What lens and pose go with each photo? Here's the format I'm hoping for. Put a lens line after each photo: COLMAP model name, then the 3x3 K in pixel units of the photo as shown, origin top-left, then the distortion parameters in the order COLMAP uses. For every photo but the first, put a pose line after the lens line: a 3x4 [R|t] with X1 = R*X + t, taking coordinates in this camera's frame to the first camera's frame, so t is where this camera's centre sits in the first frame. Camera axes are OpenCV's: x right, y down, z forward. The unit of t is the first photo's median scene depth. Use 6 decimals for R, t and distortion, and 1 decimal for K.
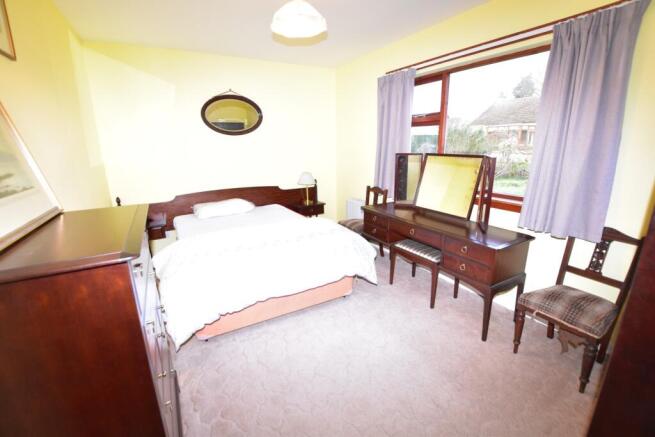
lens RADIAL K [[288.3, 0, 327.5], [0, 288.3, 218.5], [0, 0, 1]] dist [-0.028269, 0.000109]
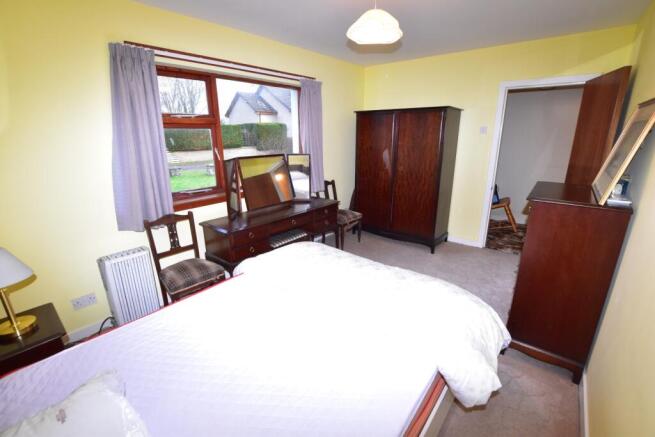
lens RADIAL K [[288.3, 0, 327.5], [0, 288.3, 218.5], [0, 0, 1]] dist [-0.028269, 0.000109]
pose [[-0.349503, -0.227094, 0.908997, -0.638281], [0.269179, 0.904942, 0.329578, -0.248596], [-0.897435, 0.359871, -0.255152, 0.938456]]
